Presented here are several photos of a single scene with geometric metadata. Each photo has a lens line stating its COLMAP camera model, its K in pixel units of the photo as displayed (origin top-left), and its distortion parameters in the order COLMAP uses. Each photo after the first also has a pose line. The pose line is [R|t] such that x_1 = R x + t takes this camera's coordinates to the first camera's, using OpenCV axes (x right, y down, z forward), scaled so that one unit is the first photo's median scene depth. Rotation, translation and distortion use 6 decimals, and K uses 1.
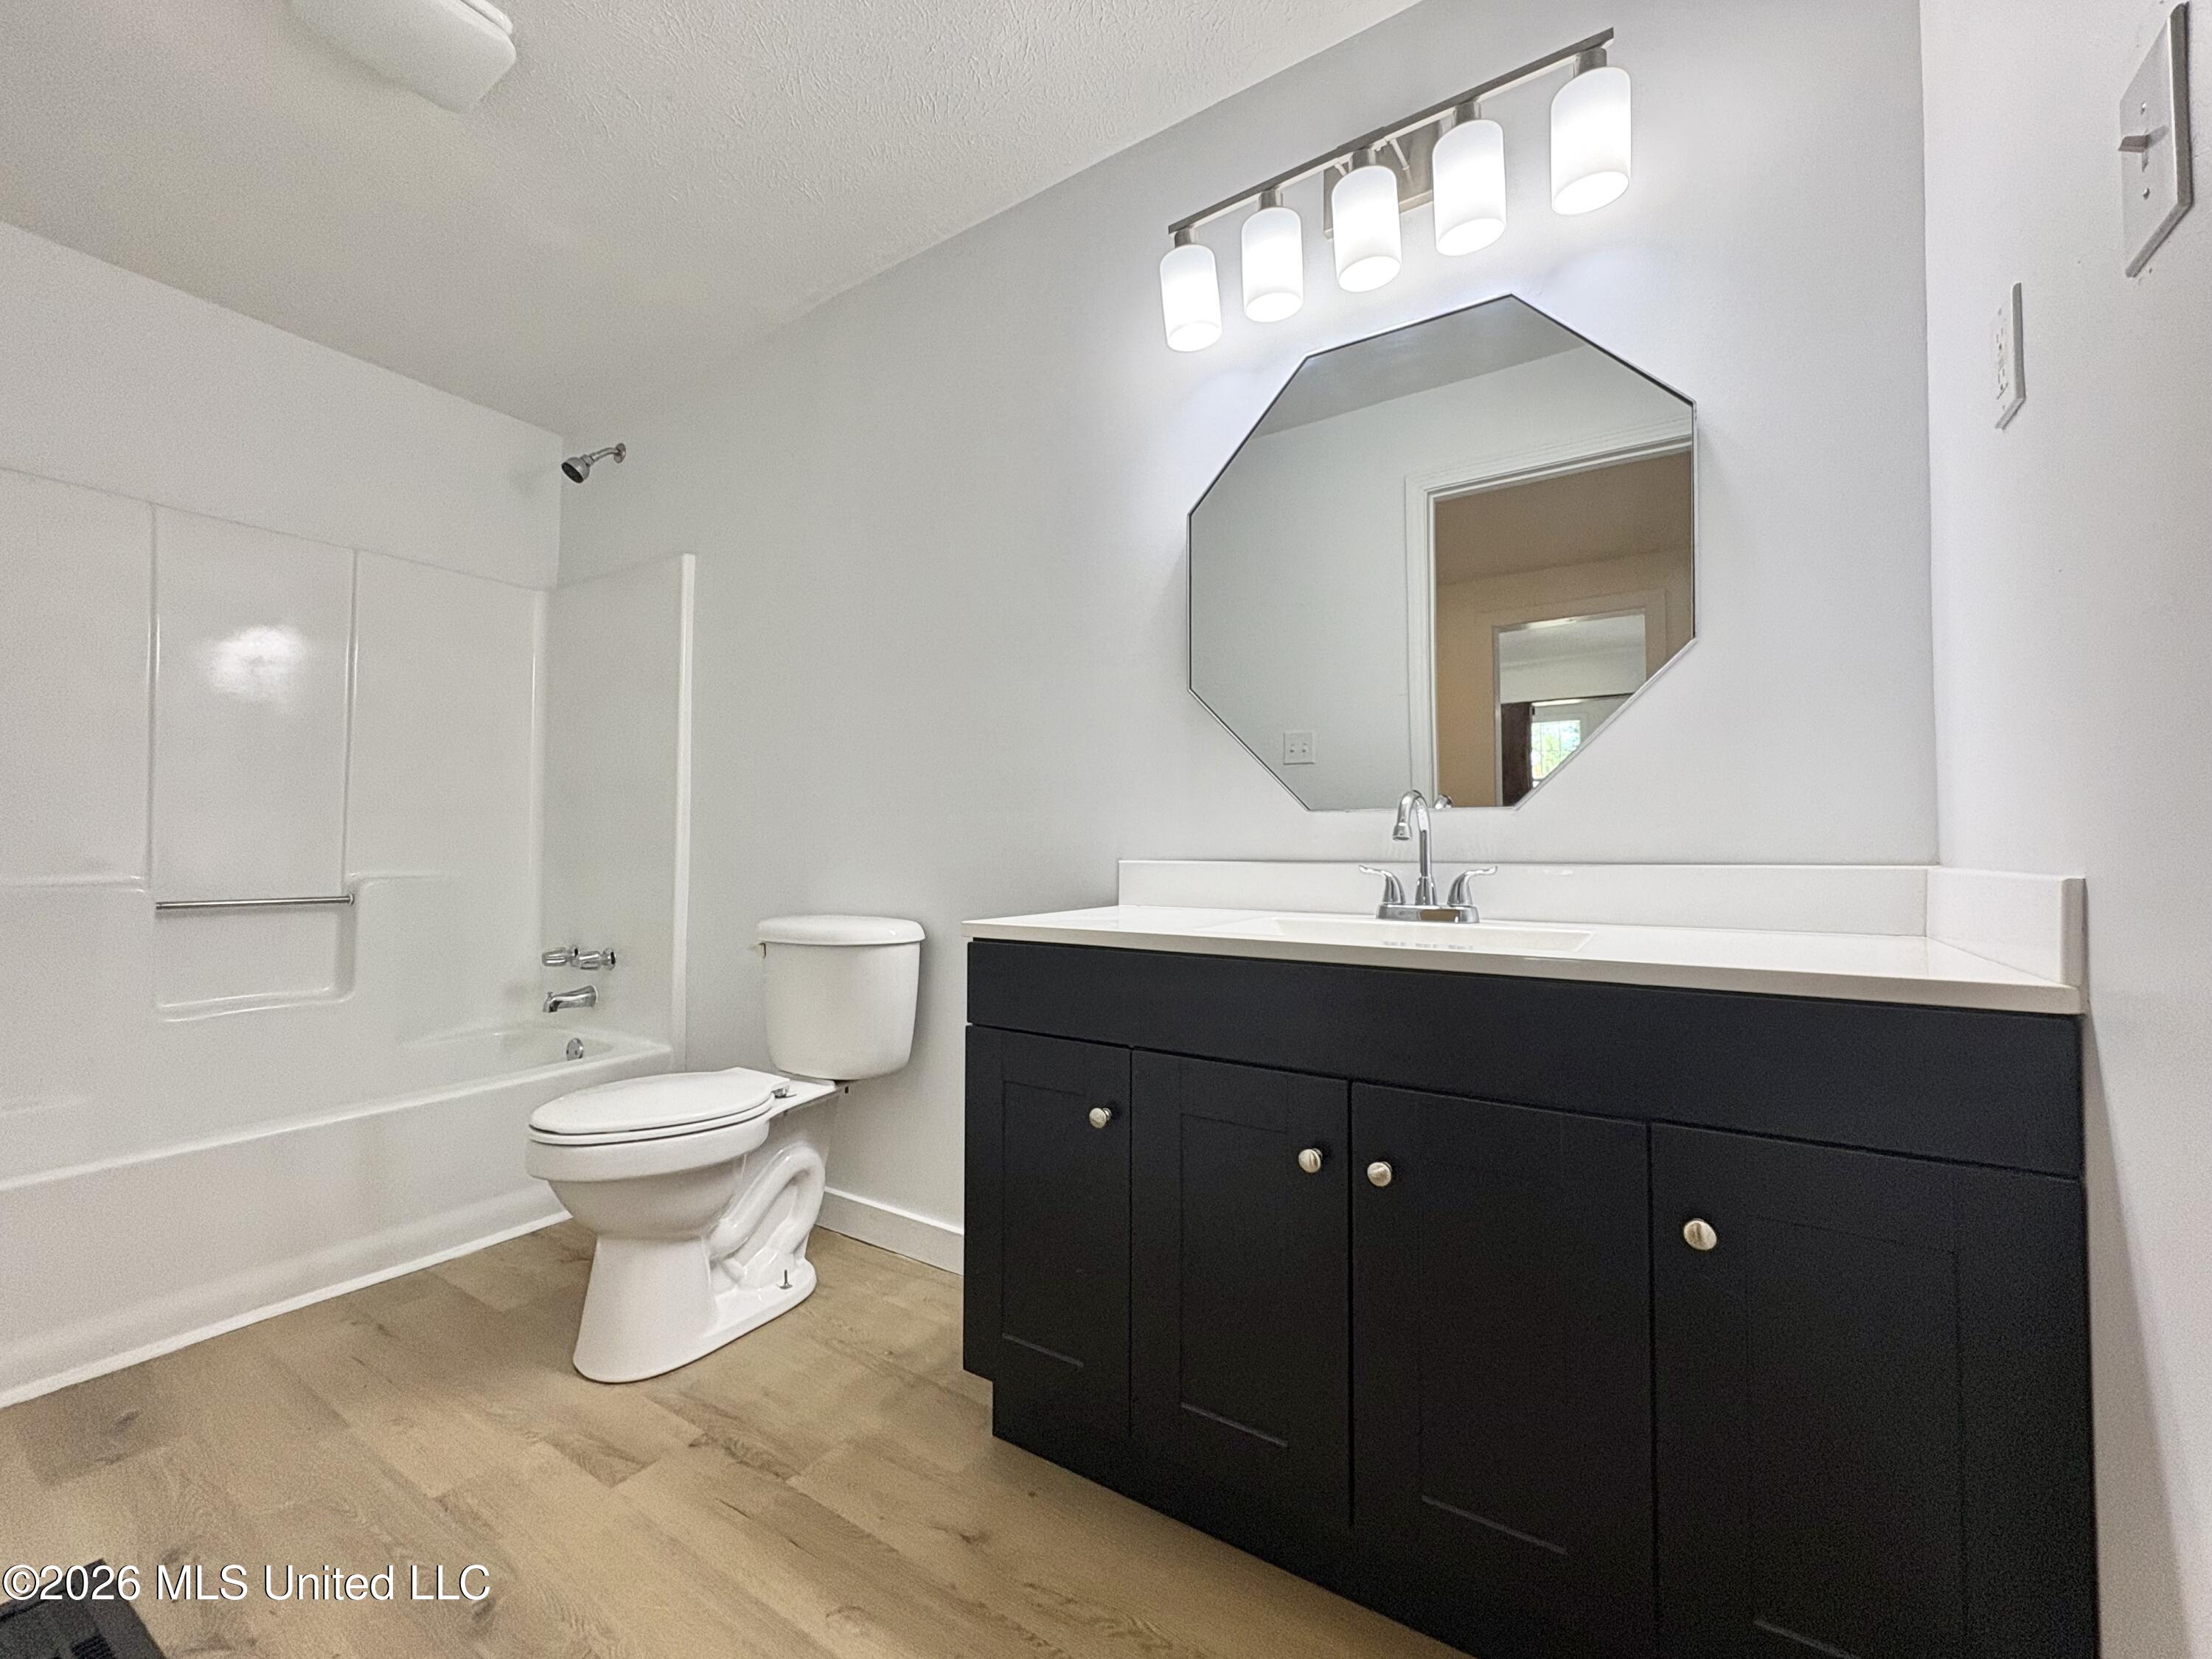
lens RADIAL K [[893.0, 0, 1105.7], [0, 893.0, 825.3], [0, 0, 1]] dist [-0.000773, 0.000320]
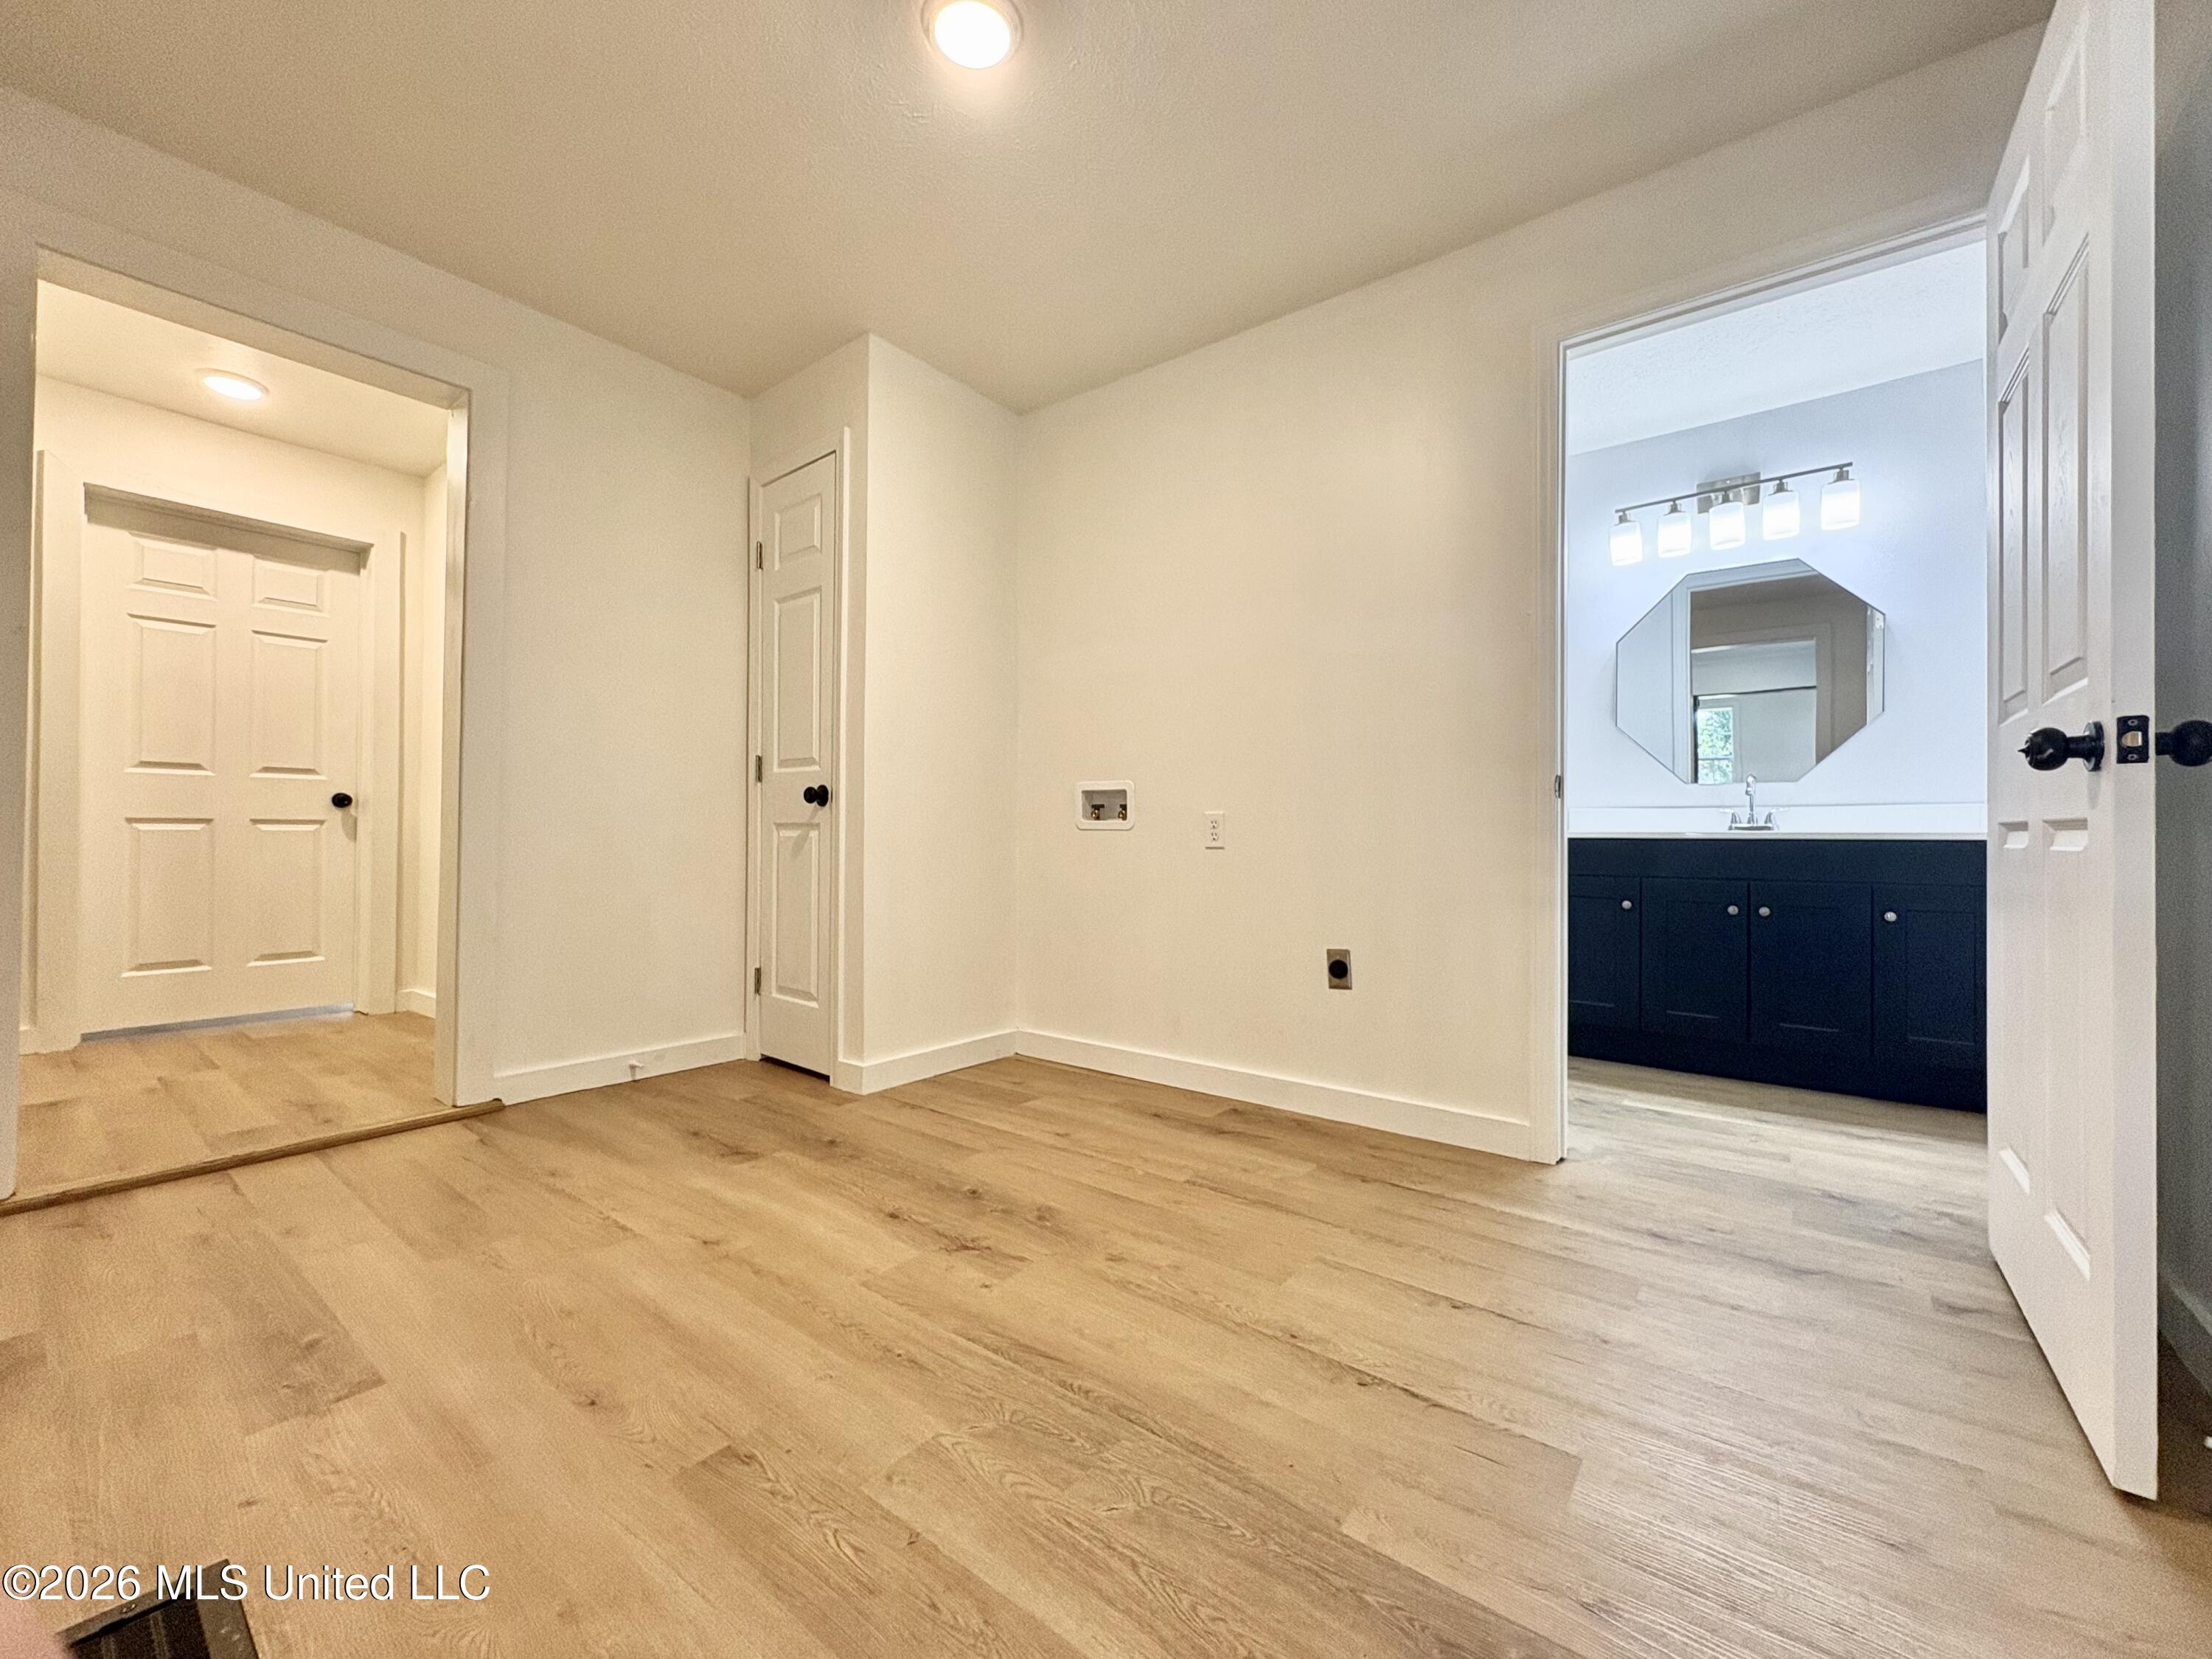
lens RADIAL K [[893.0, 0, 1099.6], [0, 893.0, 832.0], [0, 0, 1]] dist [-0.000773, 0.000320]
pose [[0.995254, -0.004208, -0.097216, -1.095132], [0.006737, 0.999647, 0.025703, 0.037554], [0.097074, -0.026236, 0.994931, -1.455169]]
